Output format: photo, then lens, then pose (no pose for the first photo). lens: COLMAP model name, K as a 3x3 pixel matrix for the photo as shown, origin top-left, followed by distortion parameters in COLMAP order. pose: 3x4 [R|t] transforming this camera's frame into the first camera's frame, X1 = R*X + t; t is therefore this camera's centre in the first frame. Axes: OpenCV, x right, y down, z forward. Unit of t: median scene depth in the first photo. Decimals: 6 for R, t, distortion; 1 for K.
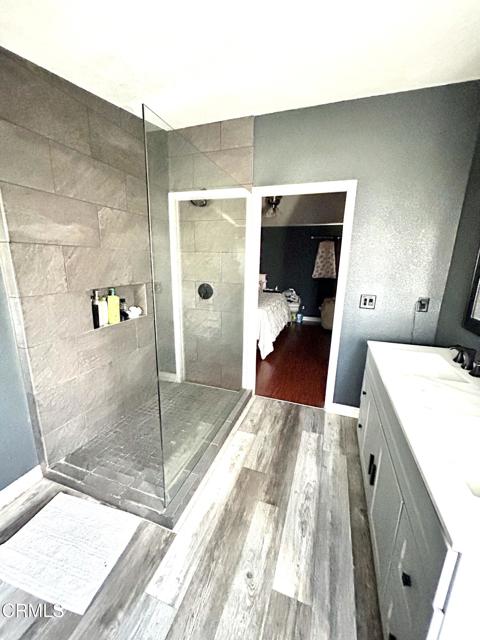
lens RADIAL K [[258.6, 0, 238.5], [0, 258.6, 318.1], [0, 0, 1]] dist [-0.000931, -0.000139]
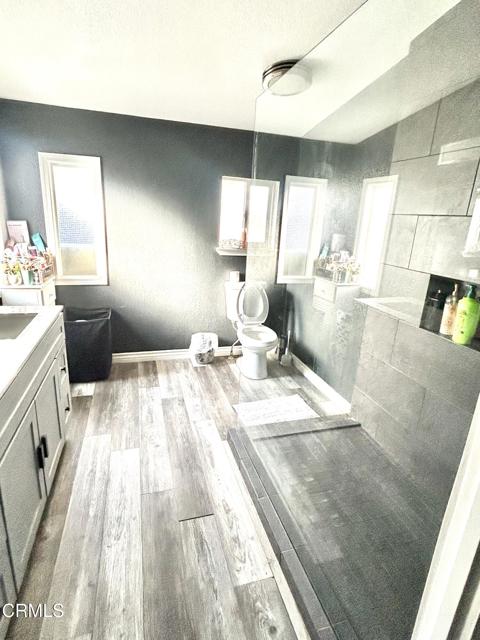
lens RADIAL K [[341.6, 0, 238.6], [0, 341.6, 319.6], [0, 0, 1]] dist [0.022064, 0.001711]
pose [[-0.799739, 0.112433, -0.589726, 0.468093], [-0.204727, 0.872350, 0.443951, -0.329380], [0.564362, 0.475777, -0.674634, 1.449243]]
